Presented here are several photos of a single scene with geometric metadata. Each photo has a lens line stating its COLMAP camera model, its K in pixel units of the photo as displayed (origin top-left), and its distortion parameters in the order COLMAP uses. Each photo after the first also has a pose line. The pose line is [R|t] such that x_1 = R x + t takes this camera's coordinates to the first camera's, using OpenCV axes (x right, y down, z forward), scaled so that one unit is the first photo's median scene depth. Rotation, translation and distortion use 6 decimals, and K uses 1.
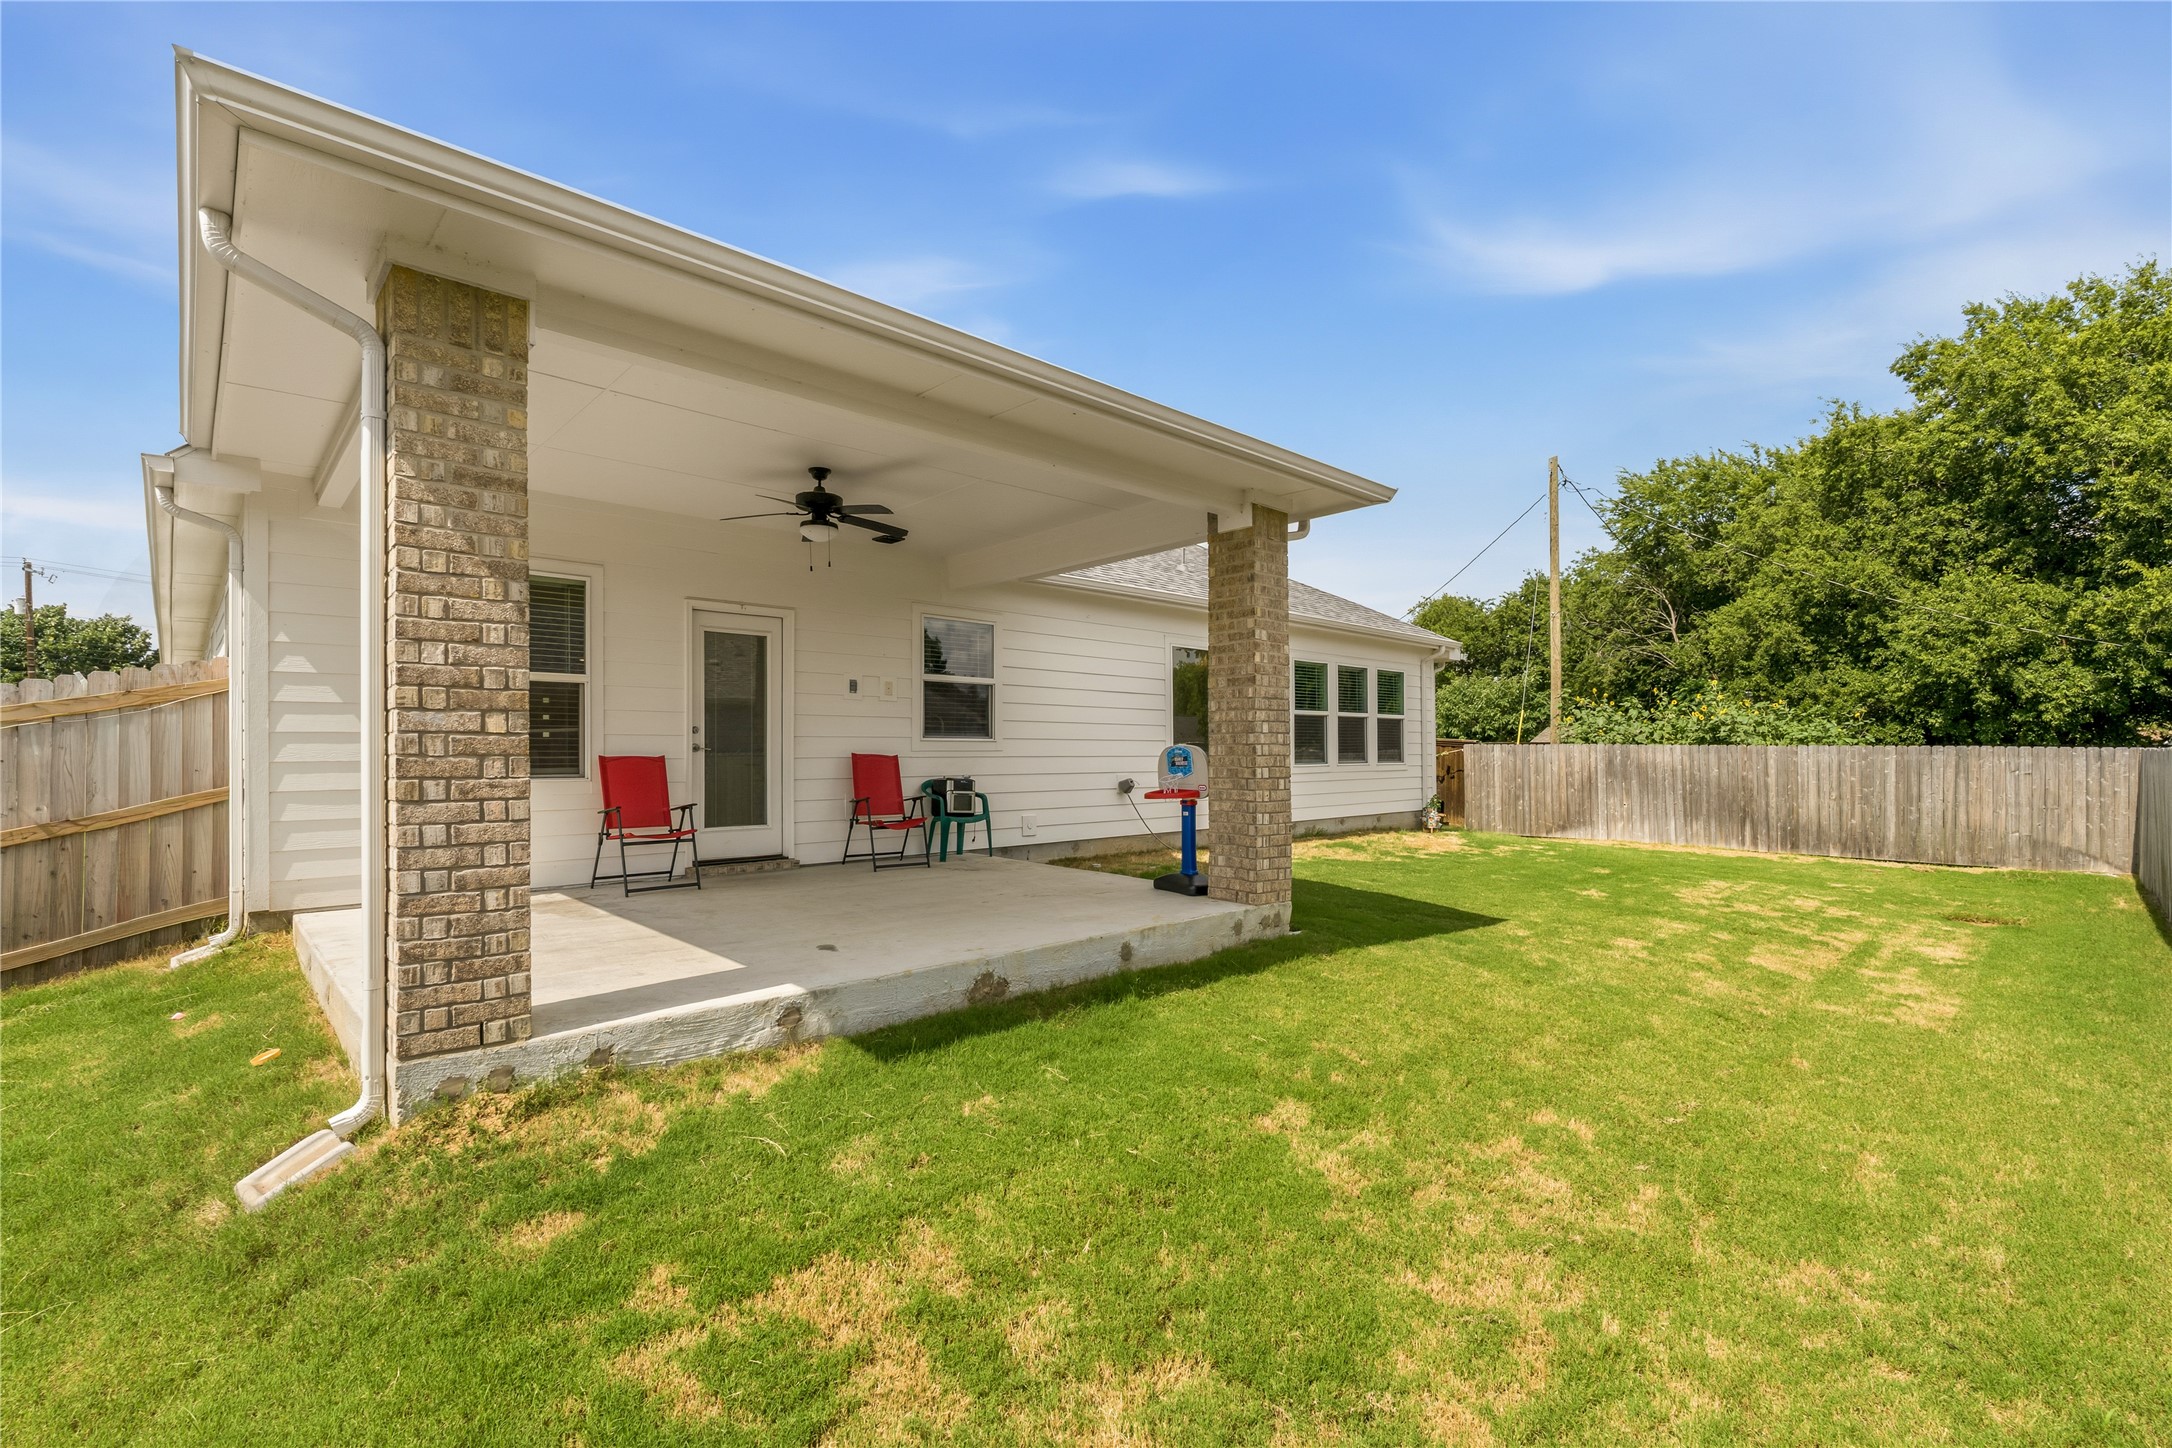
lens RADIAL K [[968.1, 0, 1088.9], [0, 968.1, 743.6], [0, 0, 1]] dist [-0.007252, 0.001460]
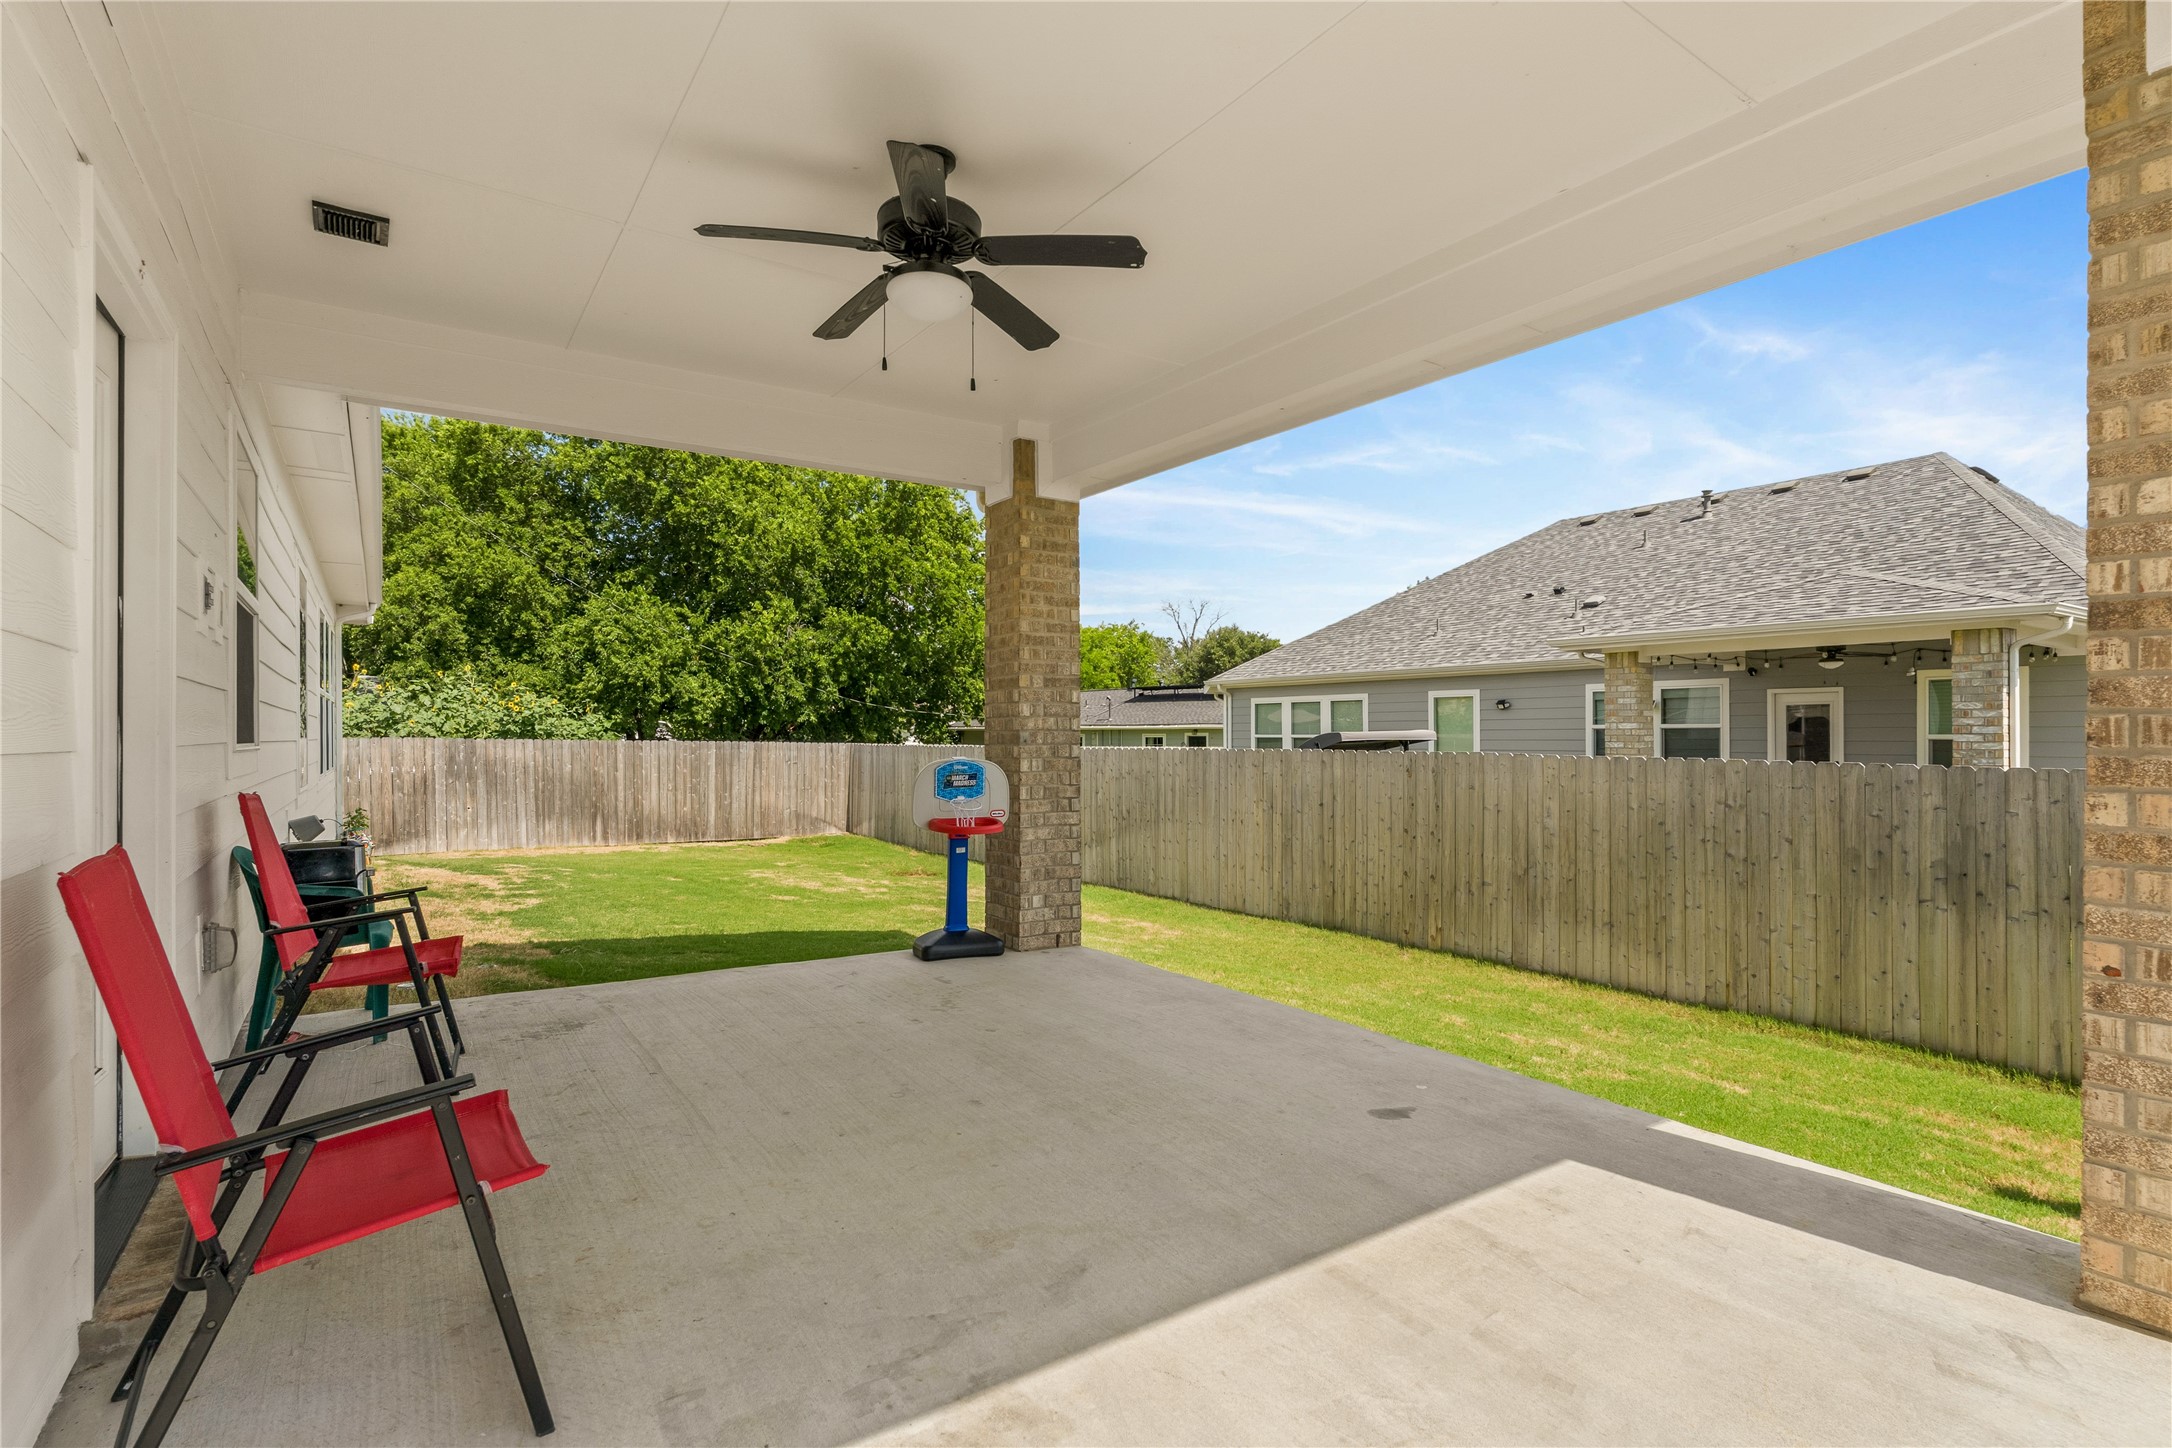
lens RADIAL K [[1019.0, 0, 1105.8], [0, 1019.0, 728.6], [0, 0, 1]] dist [-0.004106, -0.000231]
pose [[0.137373, 0.010844, 0.990460, -0.290563], [-0.011797, 0.999887, -0.009311, -0.006791], [-0.990449, -0.010405, 0.137486, 0.342750]]
